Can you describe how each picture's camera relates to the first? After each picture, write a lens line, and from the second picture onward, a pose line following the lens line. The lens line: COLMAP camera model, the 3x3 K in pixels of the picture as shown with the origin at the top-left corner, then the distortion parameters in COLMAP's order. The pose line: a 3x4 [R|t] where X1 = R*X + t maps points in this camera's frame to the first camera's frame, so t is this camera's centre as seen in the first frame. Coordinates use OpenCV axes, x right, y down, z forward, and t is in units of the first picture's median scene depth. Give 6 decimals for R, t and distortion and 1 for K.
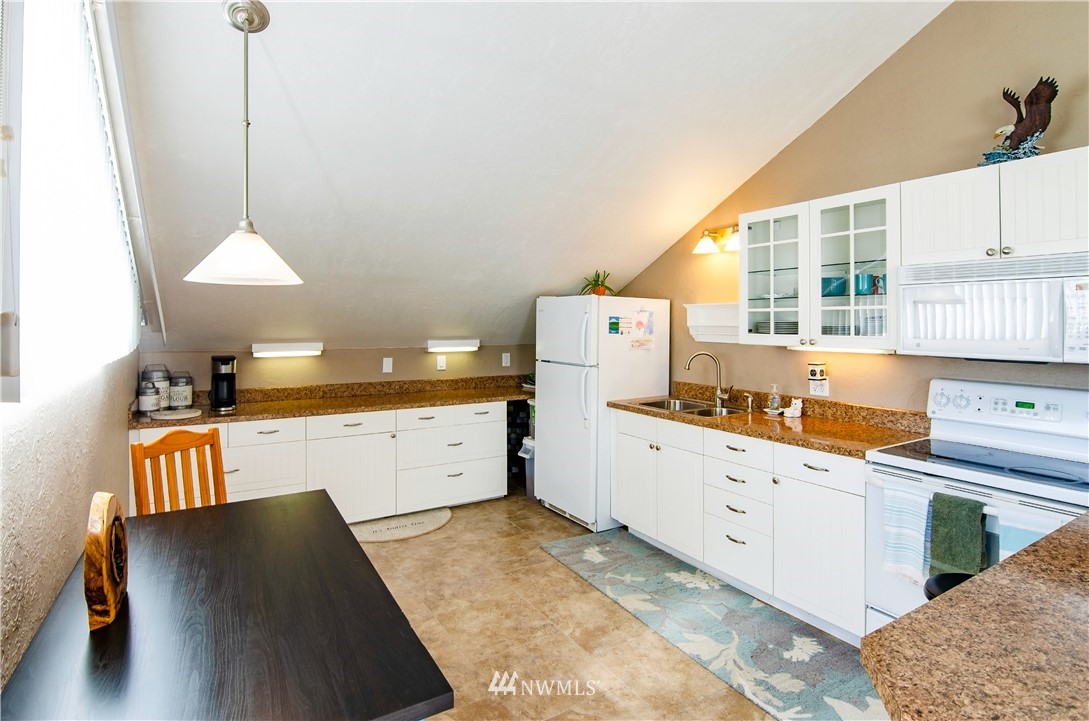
lens RADIAL K [[563.7, 0, 551.2], [0, 563.7, 361.4], [0, 0, 1]] dist [0.003019, -0.000852]
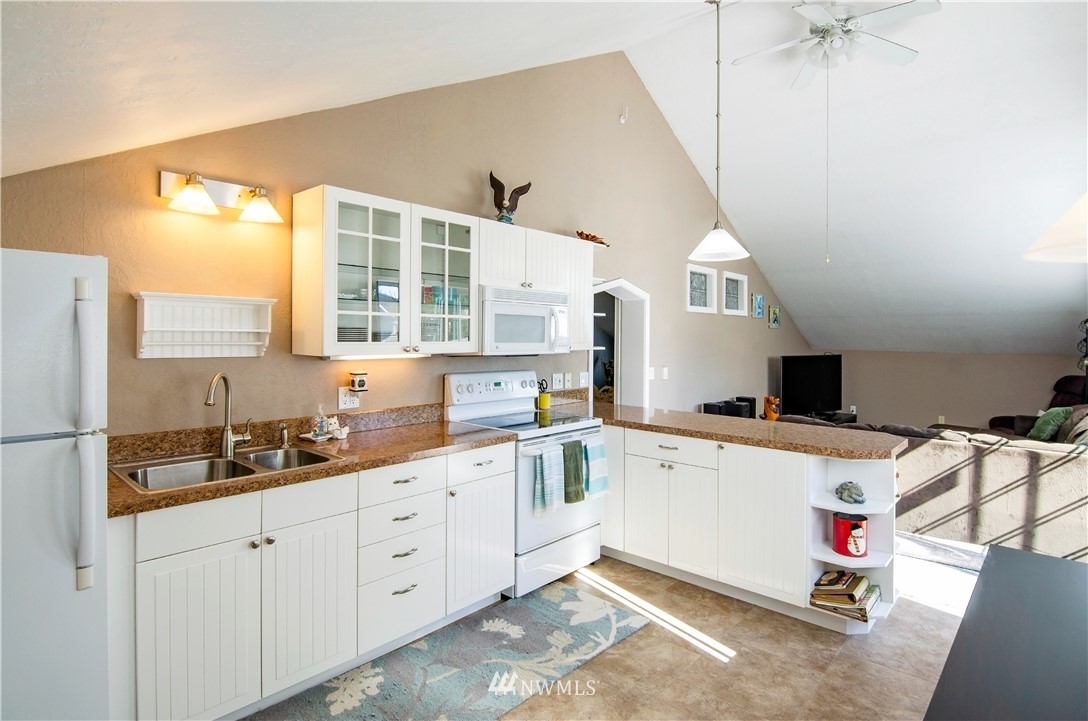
lens RADIAL K [[563.1, 0, 549.7], [0, 563.1, 351.1], [0, 0, 1]] dist [0.003019, -0.000852]
pose [[-0.277194, -0.035094, 0.960173, -0.555279], [0.054096, 0.997178, 0.052064, -0.070543], [-0.959290, 0.066373, -0.274513, 1.070042]]
